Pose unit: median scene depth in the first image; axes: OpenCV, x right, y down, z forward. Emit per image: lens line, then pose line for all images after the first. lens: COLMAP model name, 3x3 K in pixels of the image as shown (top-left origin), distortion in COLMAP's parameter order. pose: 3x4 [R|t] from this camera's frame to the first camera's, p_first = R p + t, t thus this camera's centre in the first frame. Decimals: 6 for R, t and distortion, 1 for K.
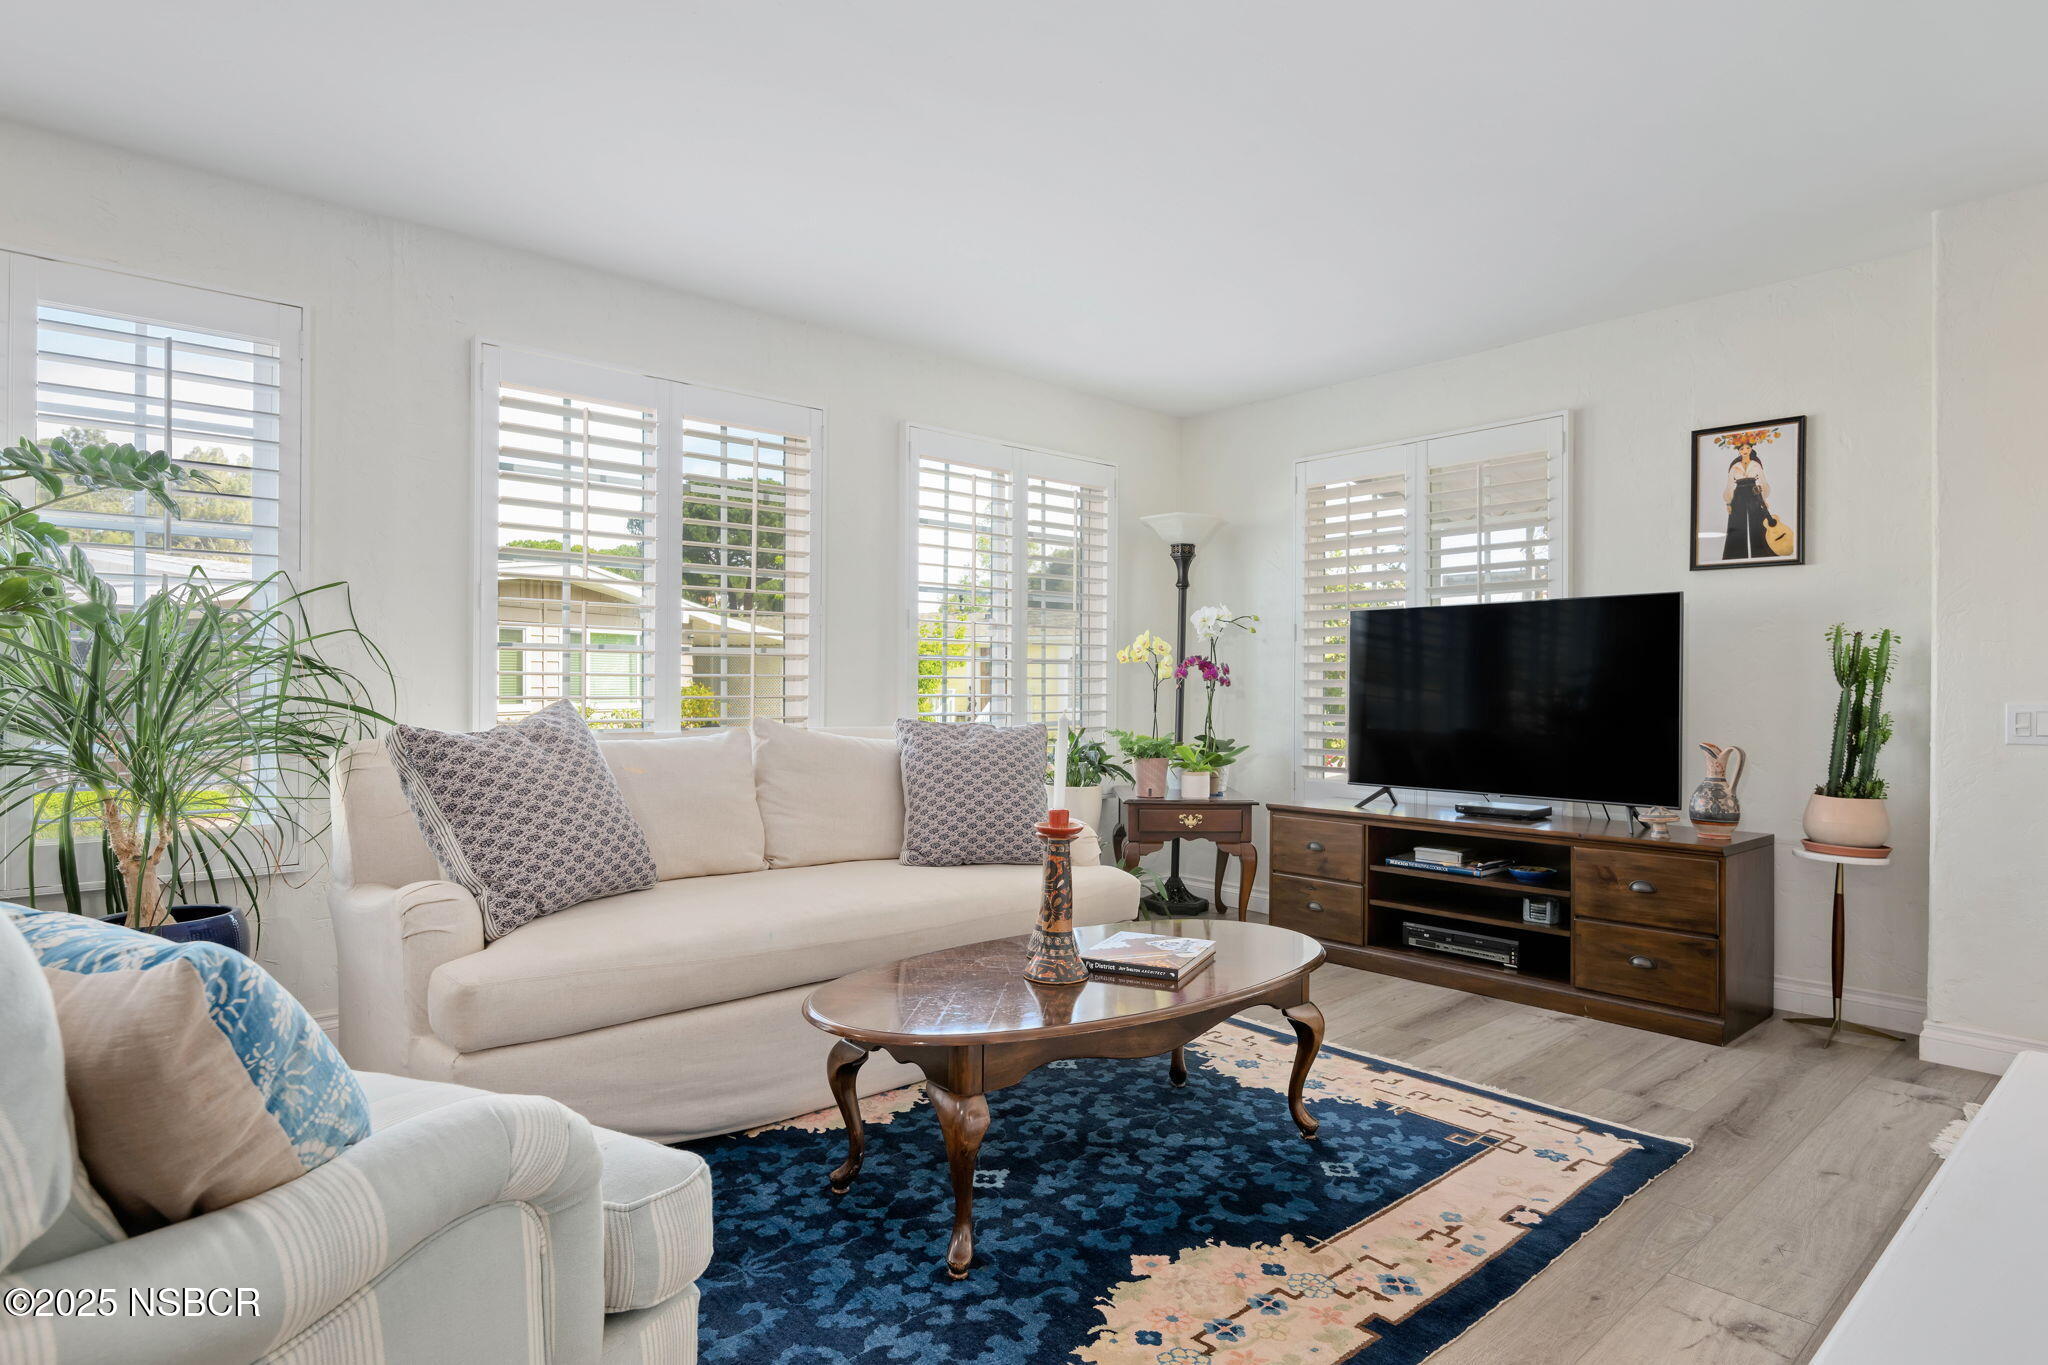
lens RADIAL K [[1075.6, 0, 1031.8], [0, 1075.6, 689.8], [0, 0, 1]] dist [-0.000968, -0.000847]
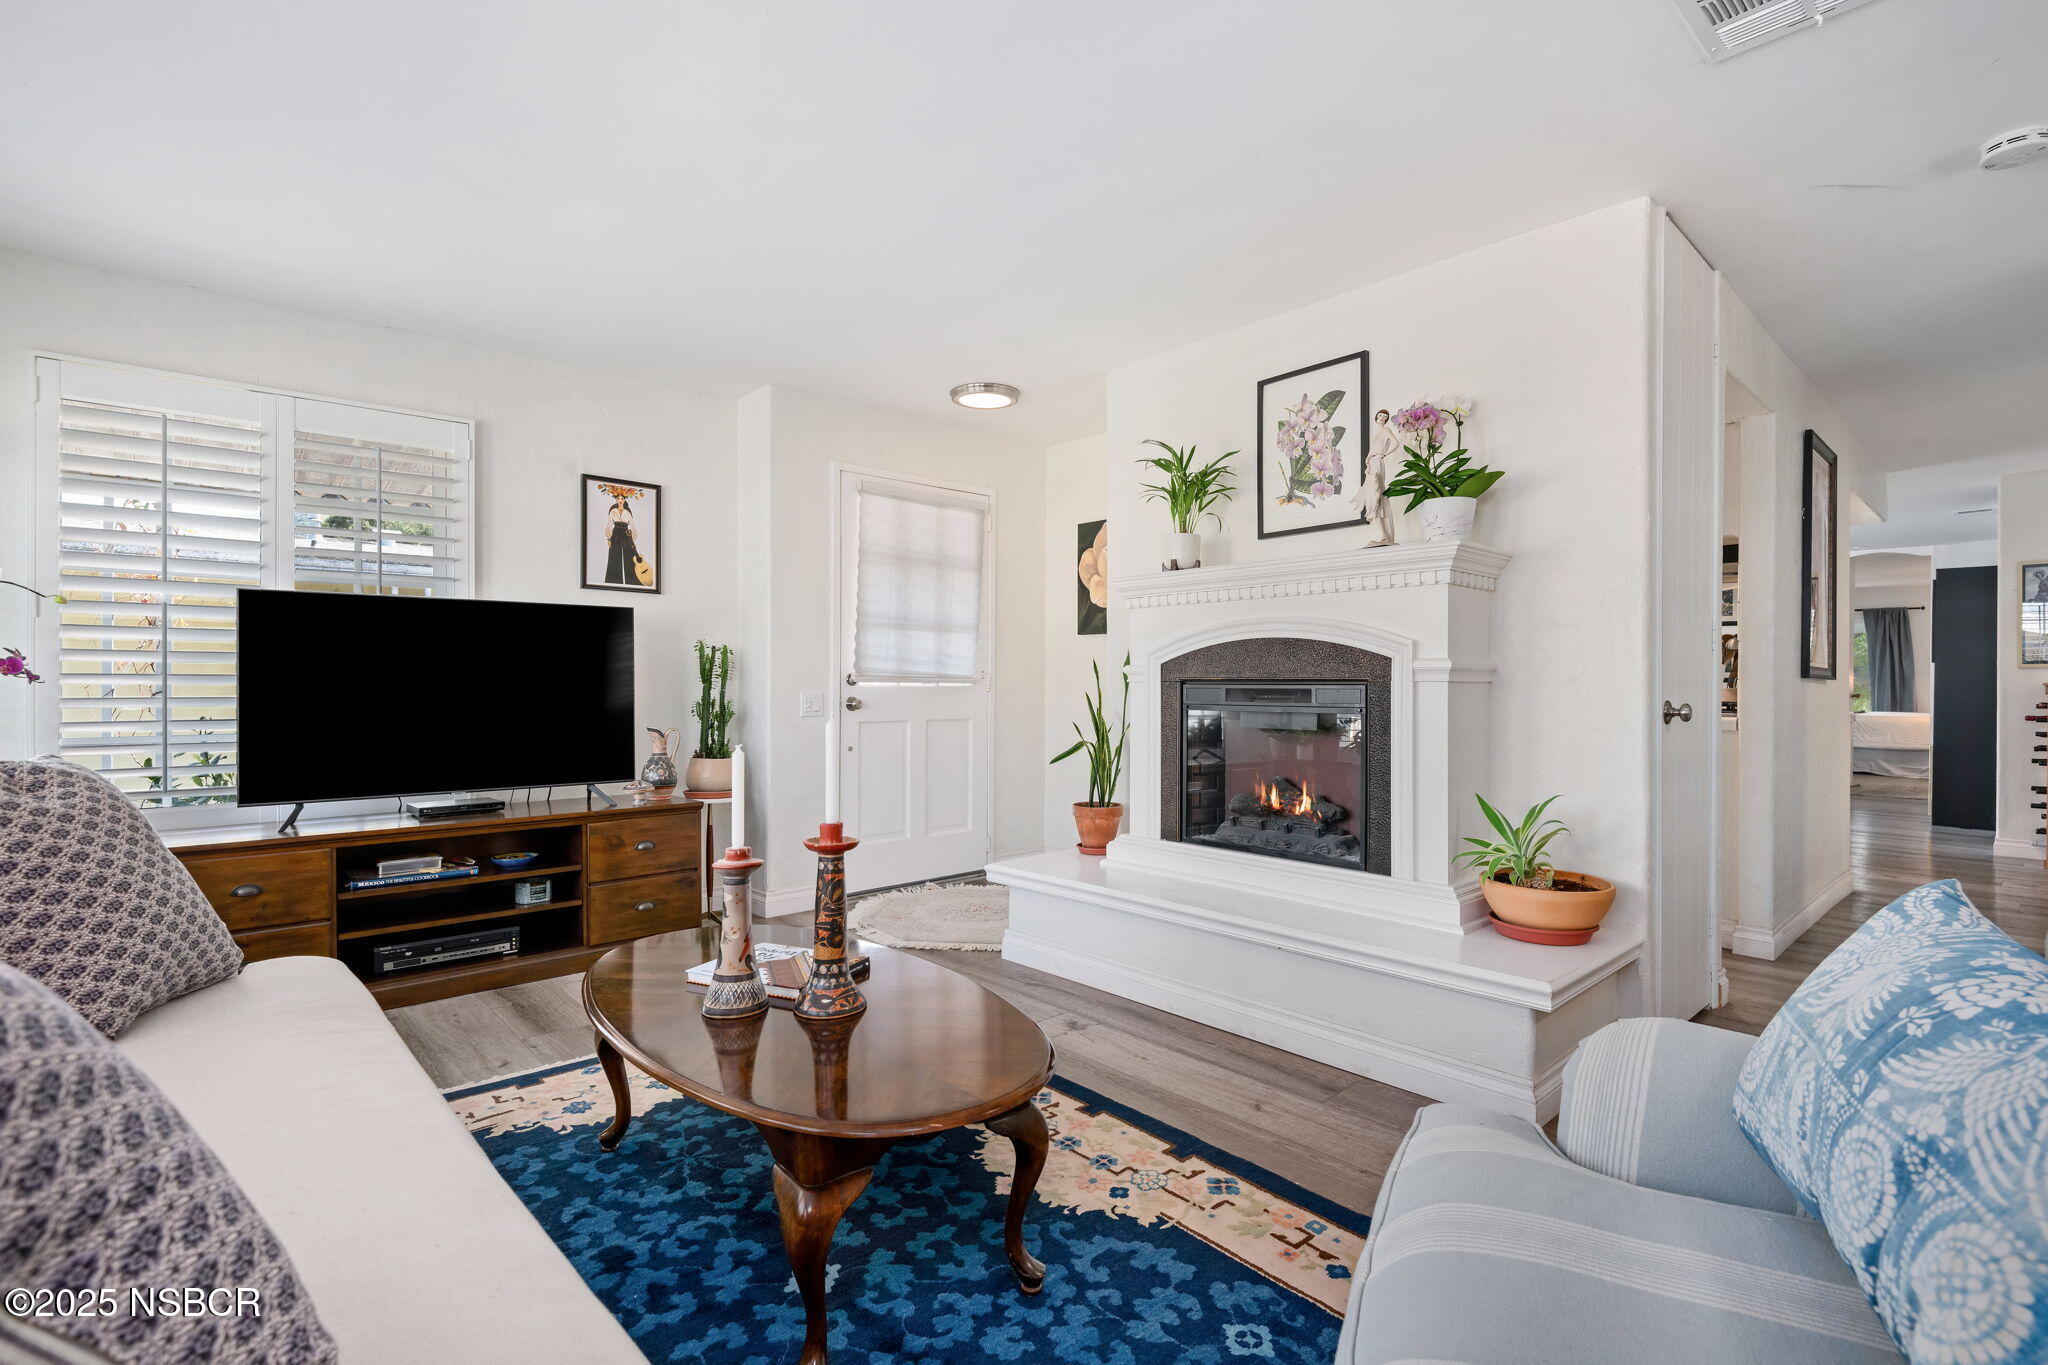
lens RADIAL K [[950.1, 0, 1012.2], [0, 950.1, 689.1], [0, 0, 1]] dist [-0.001371, -0.000210]
pose [[0.022437, -0.010820, 0.999690, -0.529620], [0.001610, 0.999941, 0.010787, -0.008015], [-0.999747, 0.001368, 0.022453, 0.566986]]
